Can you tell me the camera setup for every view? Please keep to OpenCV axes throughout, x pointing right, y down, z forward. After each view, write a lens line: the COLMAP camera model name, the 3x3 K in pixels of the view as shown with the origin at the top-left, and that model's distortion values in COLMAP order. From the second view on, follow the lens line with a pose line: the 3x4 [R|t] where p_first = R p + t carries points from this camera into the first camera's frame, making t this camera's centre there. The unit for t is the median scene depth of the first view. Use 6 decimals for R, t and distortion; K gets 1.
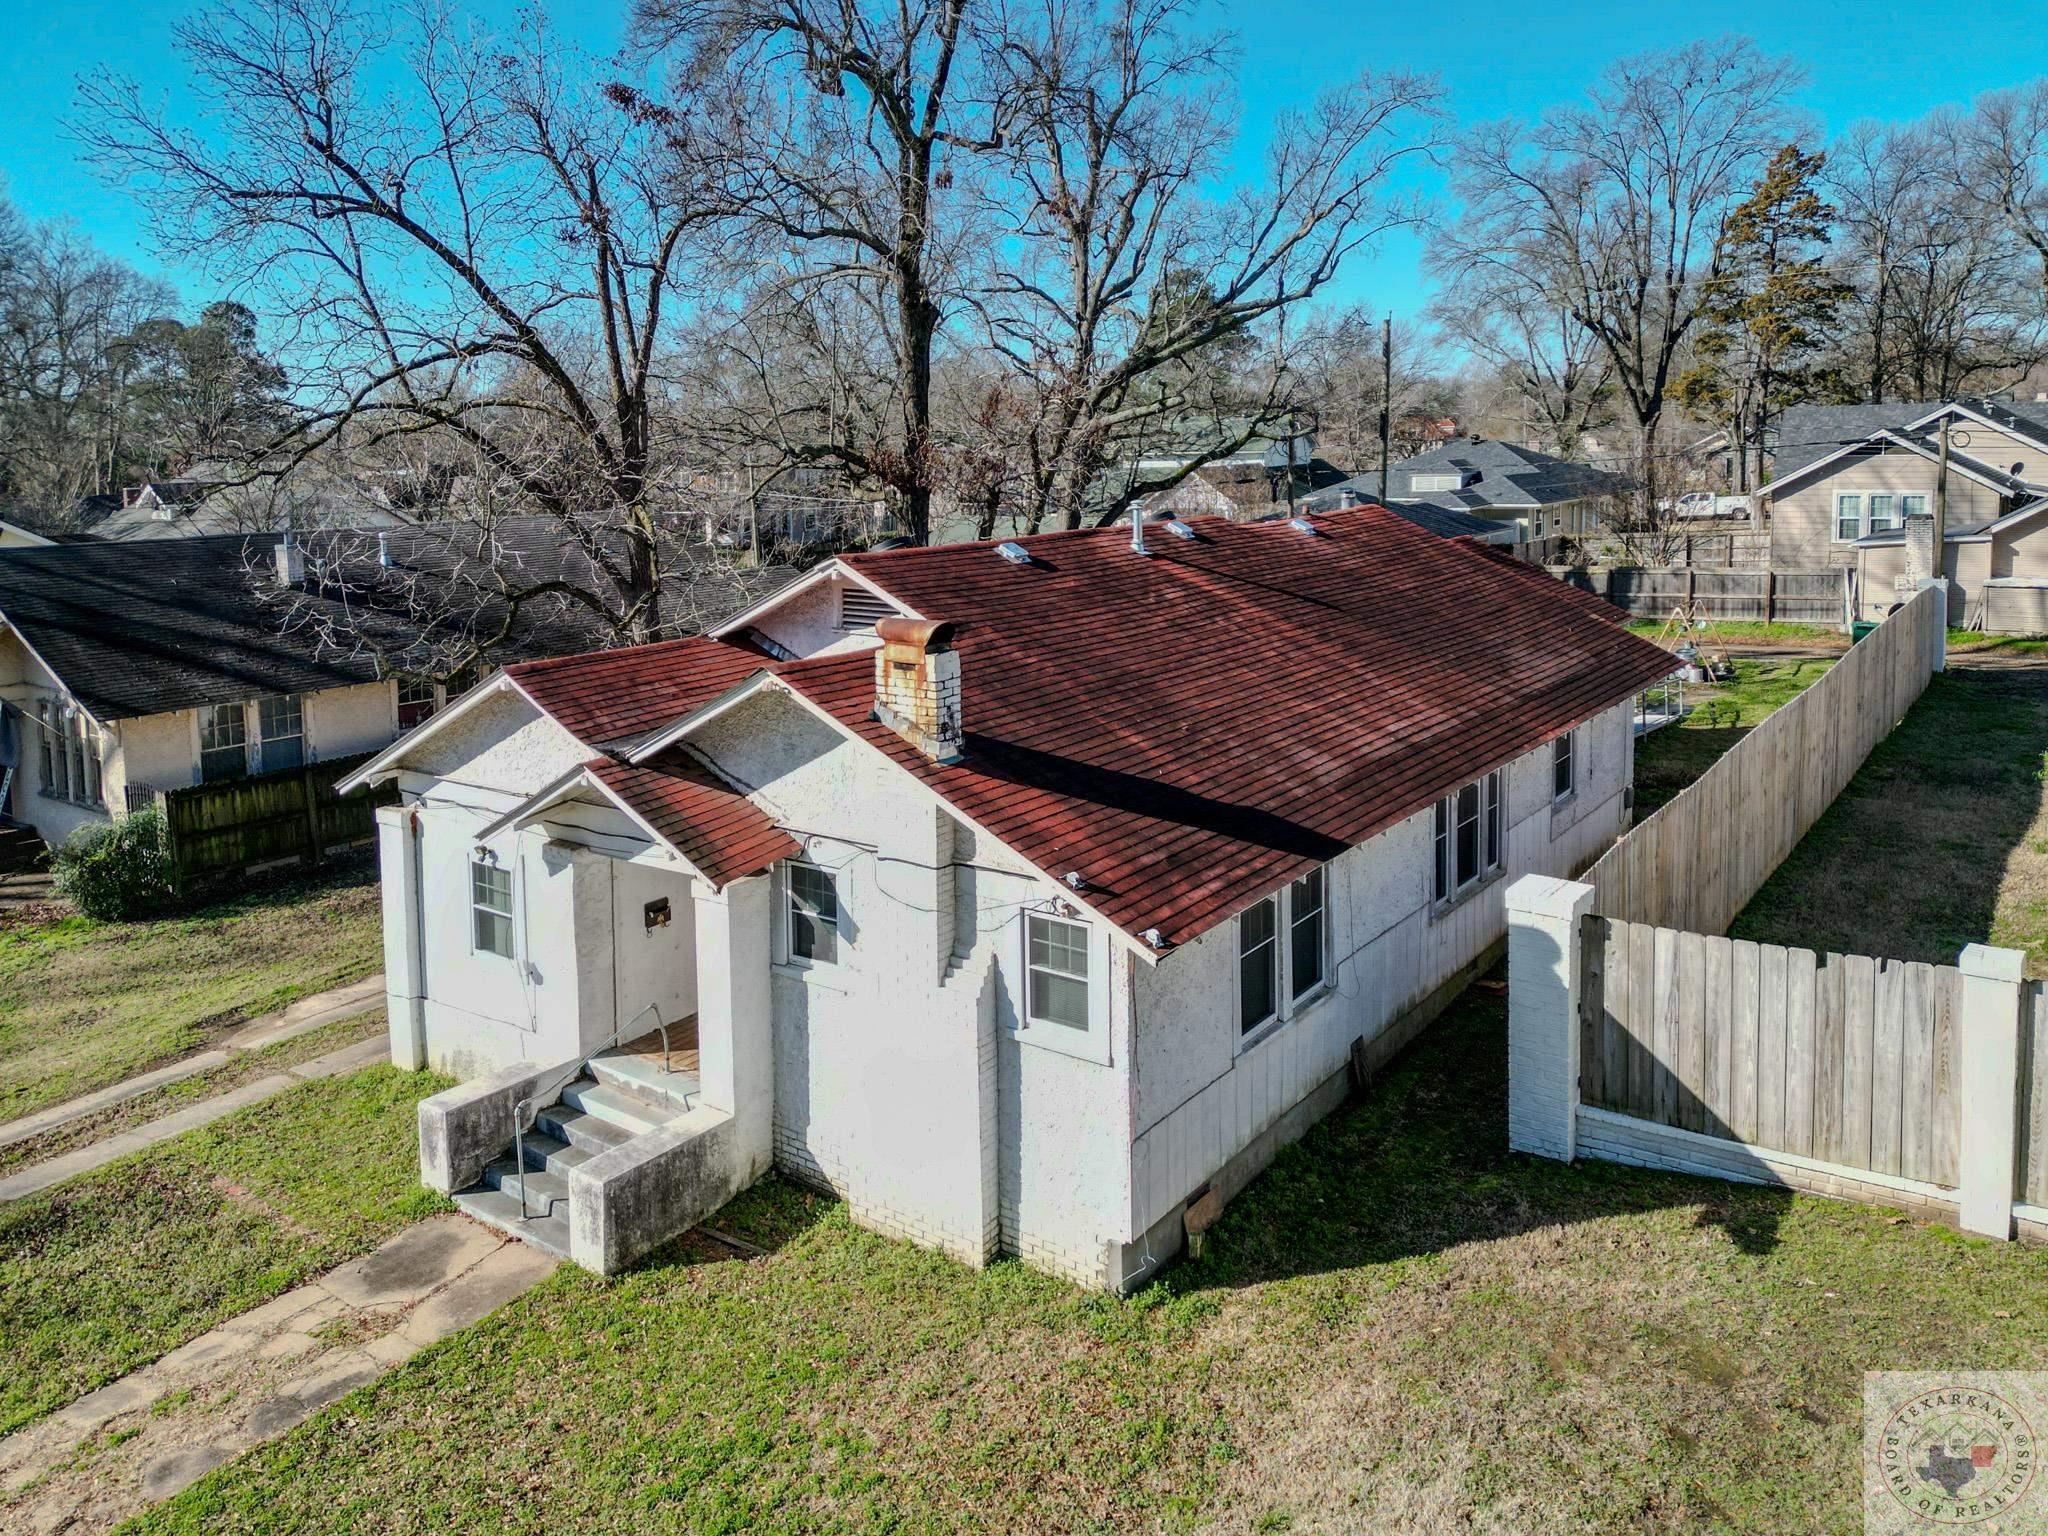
lens RADIAL K [[1497.4, 0, 1021.5], [0, 1497.4, 550.5], [0, 0, 1]] dist [0.085309, -0.085277]
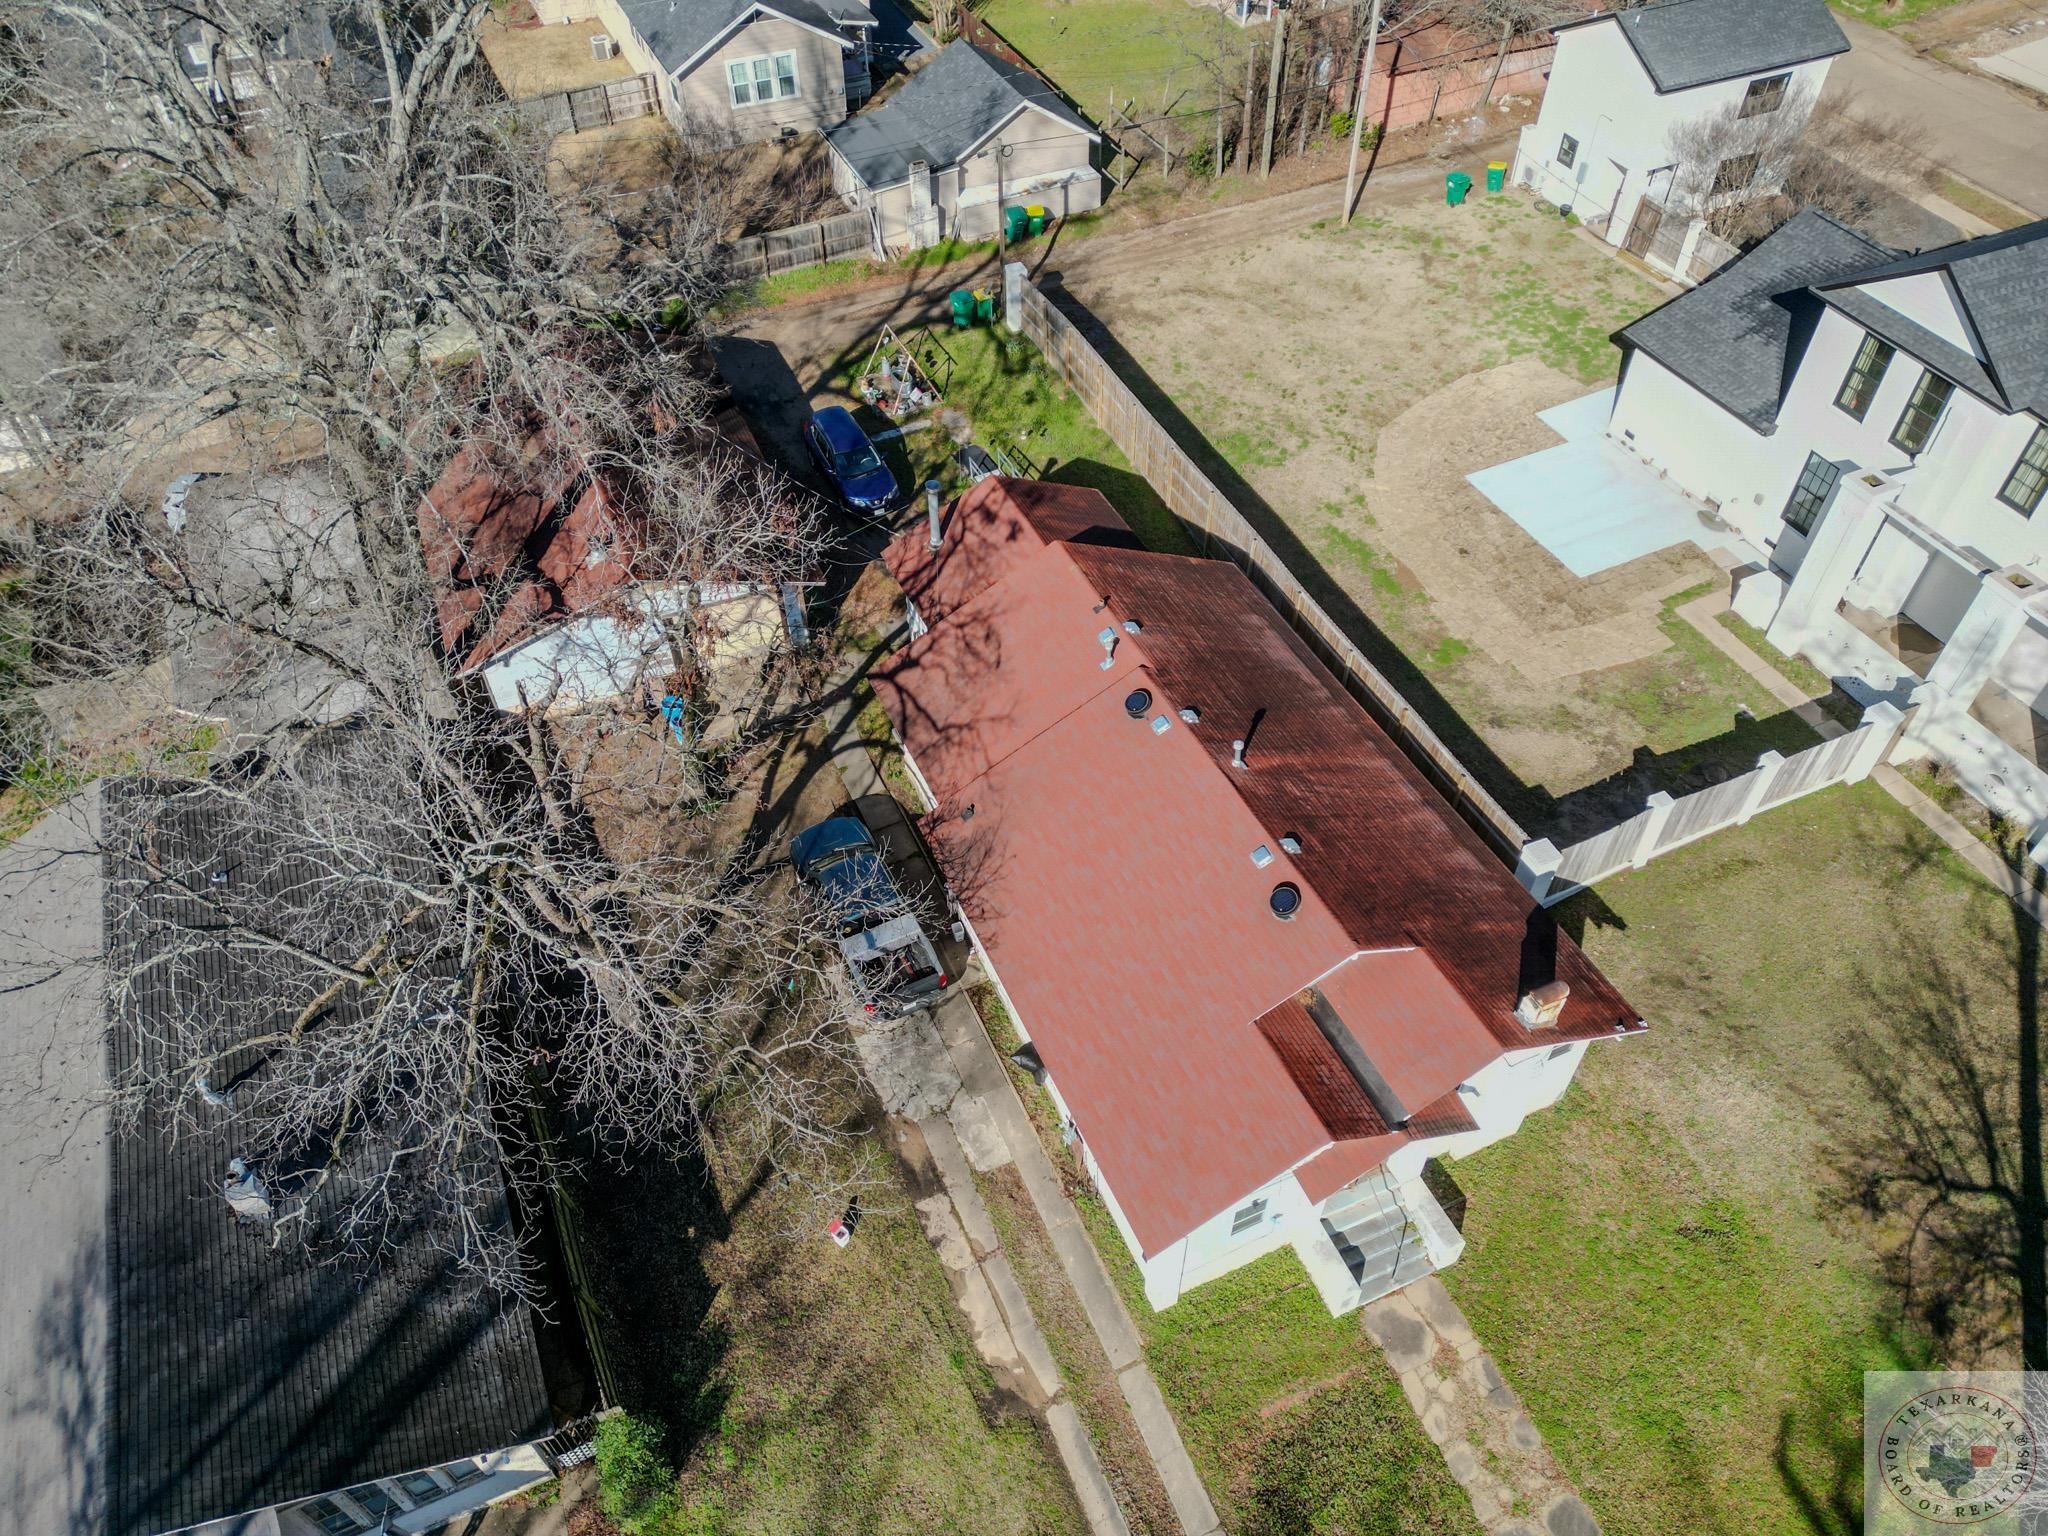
lens RADIAL K [[1426.8, 0, 1024.0], [0, 1426.8, 768.0], [0, 0, 1]] dist [0.077143, -0.065444]
pose [[0.487065, -0.620499, 0.614613, -1.085259], [0.062231, 0.726597, 0.684239, -1.178914], [-0.871146, -0.295021, 0.392515, 0.687430]]
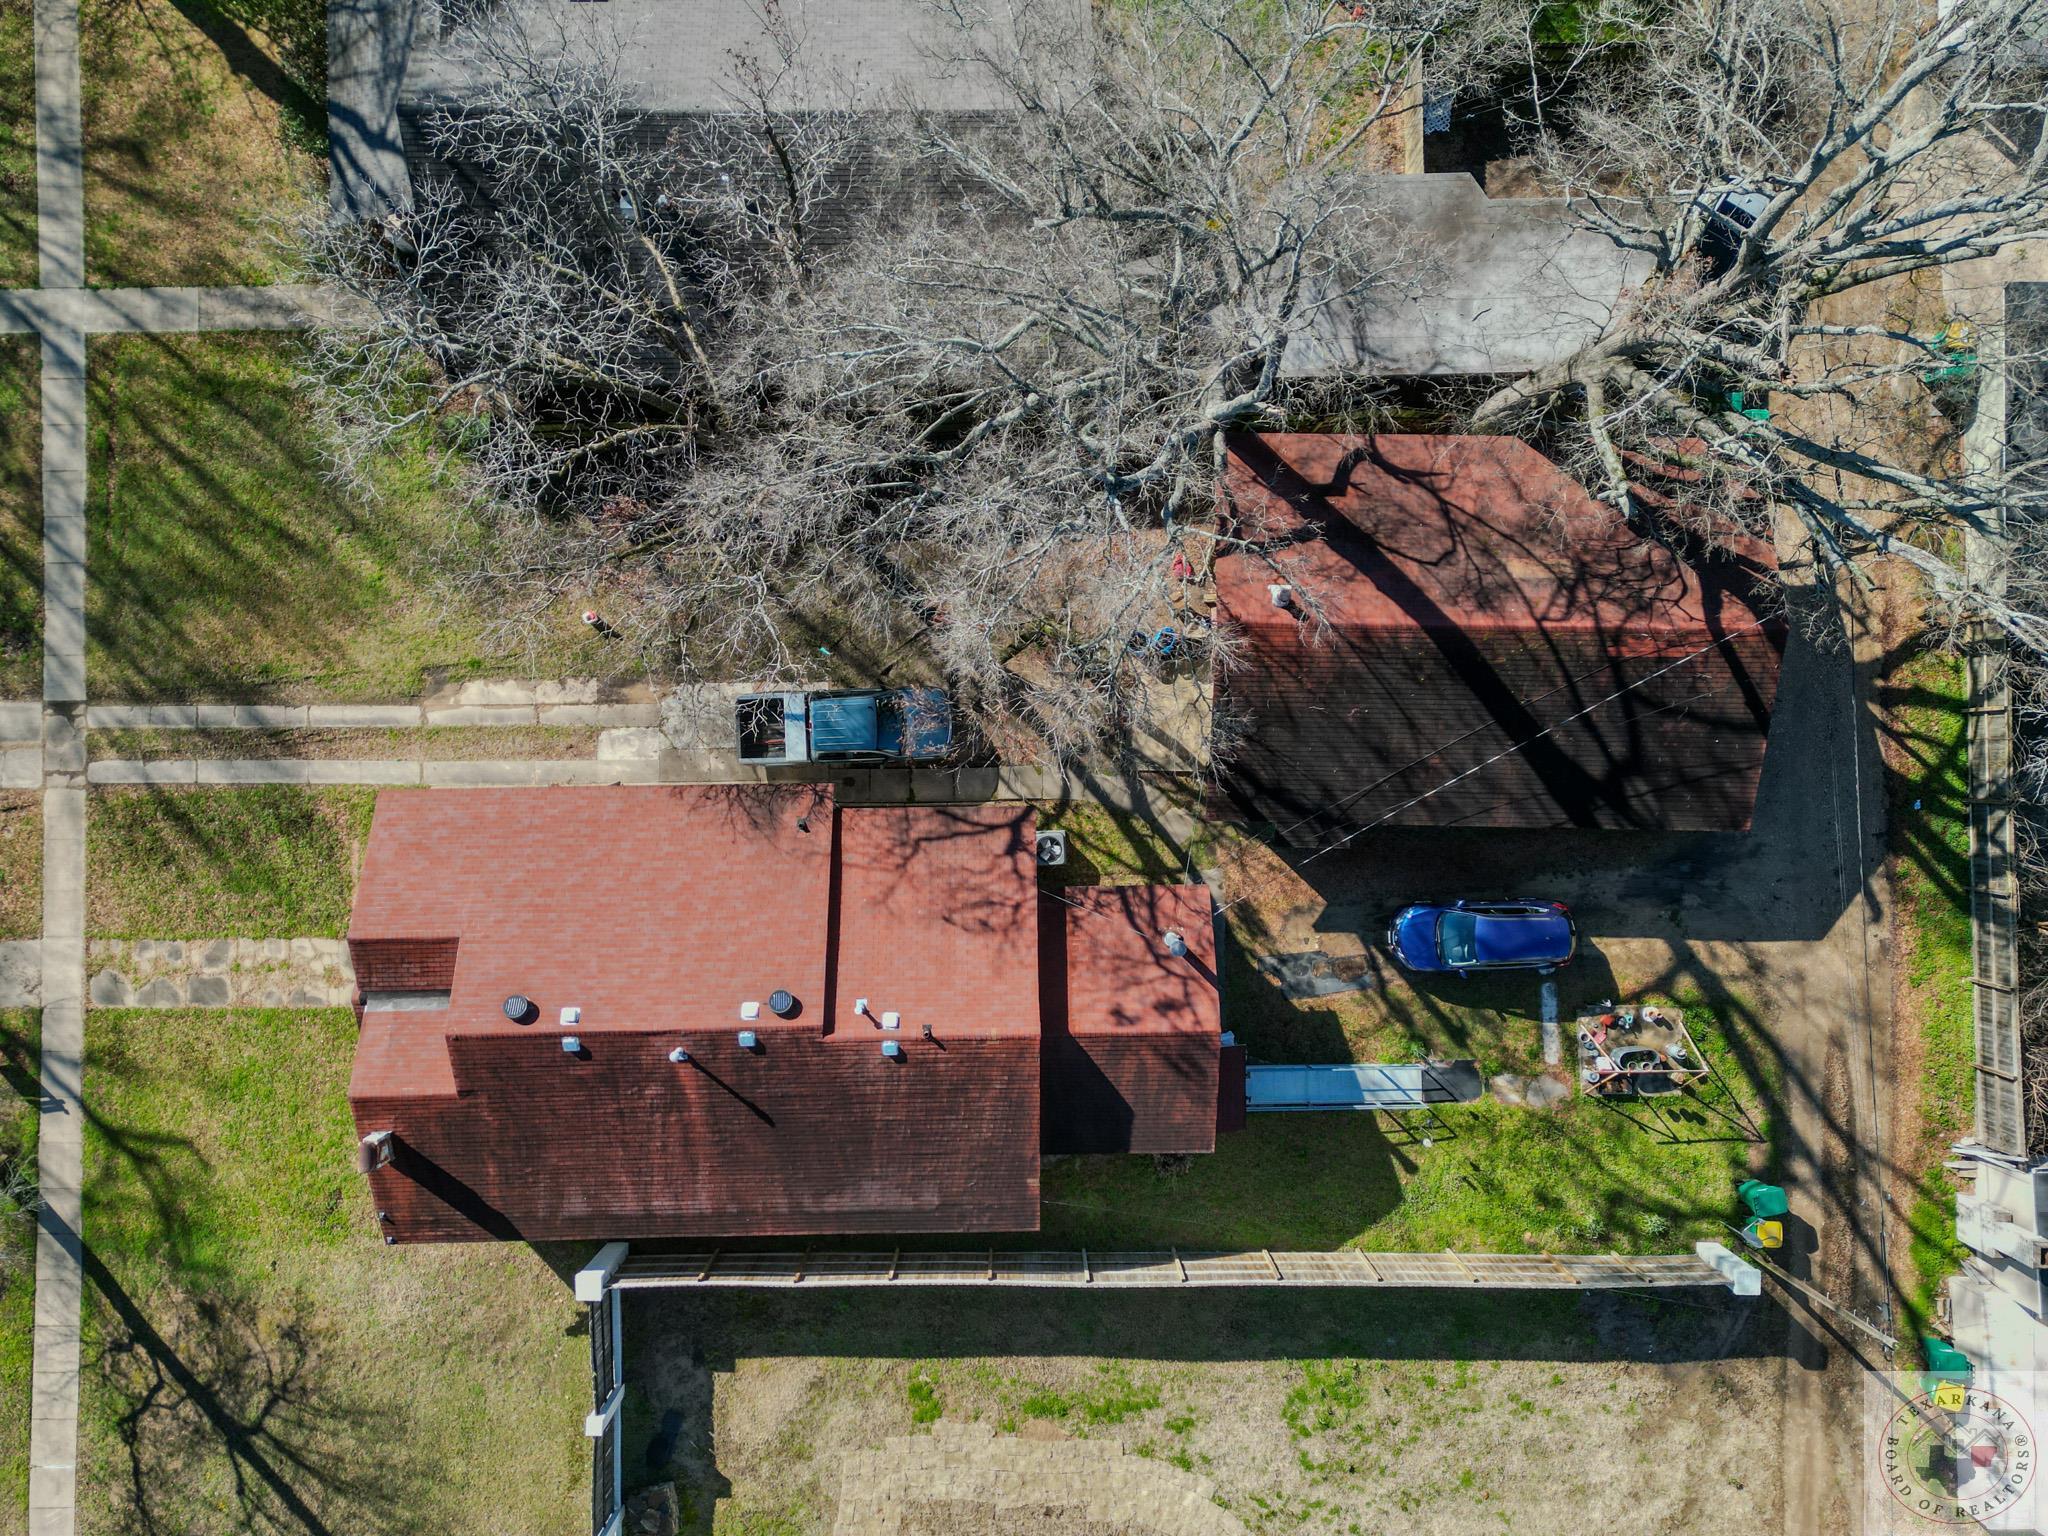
lens RADIAL K [[1426.8, 0, 1024.0], [0, 1426.8, 768.0], [0, 0, 1]] dist [0.077143, -0.065444]
pose [[0.603528, 0.796775, 0.030048, 0.003279], [-0.077069, 0.020785, 0.996809, -1.916045], [0.793608, -0.603918, 0.073951, 1.575434]]
